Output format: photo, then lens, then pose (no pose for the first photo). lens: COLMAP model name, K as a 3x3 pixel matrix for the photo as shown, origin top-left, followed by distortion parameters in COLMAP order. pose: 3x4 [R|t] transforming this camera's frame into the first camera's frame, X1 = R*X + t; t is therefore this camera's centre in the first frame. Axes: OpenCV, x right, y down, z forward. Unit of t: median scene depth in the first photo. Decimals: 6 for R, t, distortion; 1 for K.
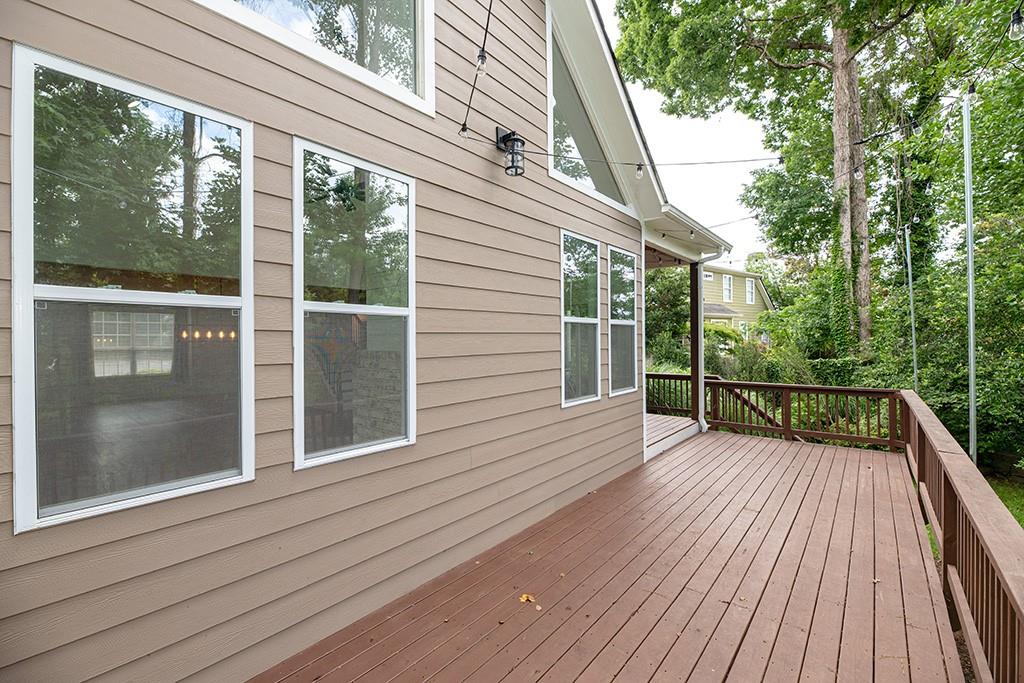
lens RADIAL K [[413.0, 0, 519.3], [0, 413.0, 345.4], [0, 0, 1]] dist [0.003308, -0.003792]
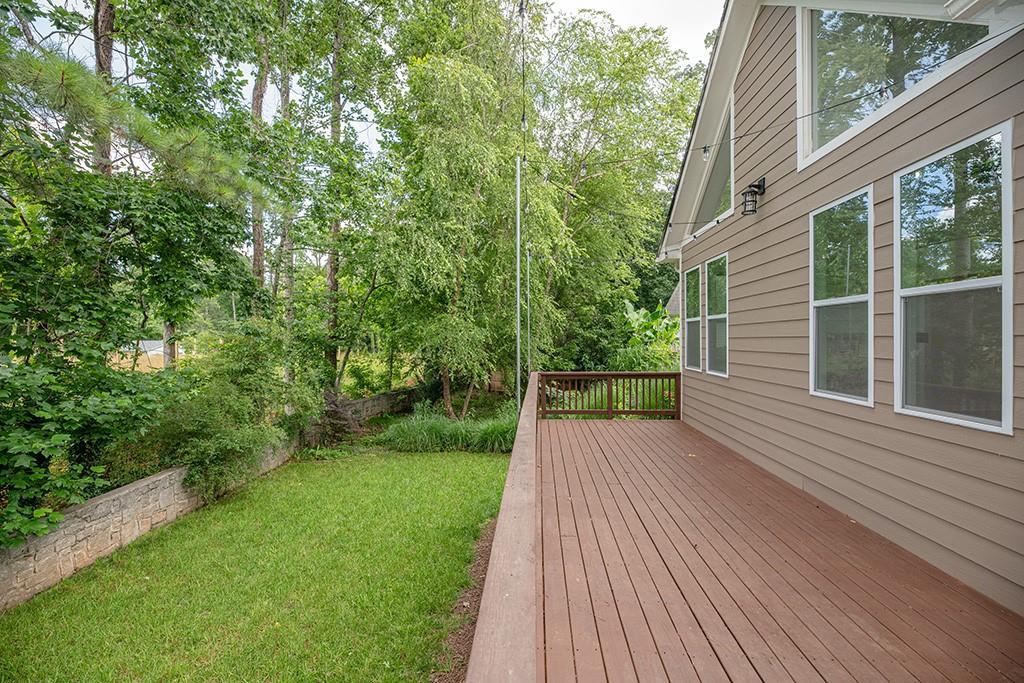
lens RADIAL K [[413.0, 0, 517.9], [0, 413.0, 341.0], [0, 0, 1]] dist [0.003308, -0.003792]
pose [[-0.788072, 0.019417, -0.615277, 1.266539], [0.006526, 0.999710, 0.023191, -0.003538], [0.615548, 0.014261, -0.787970, 1.352067]]
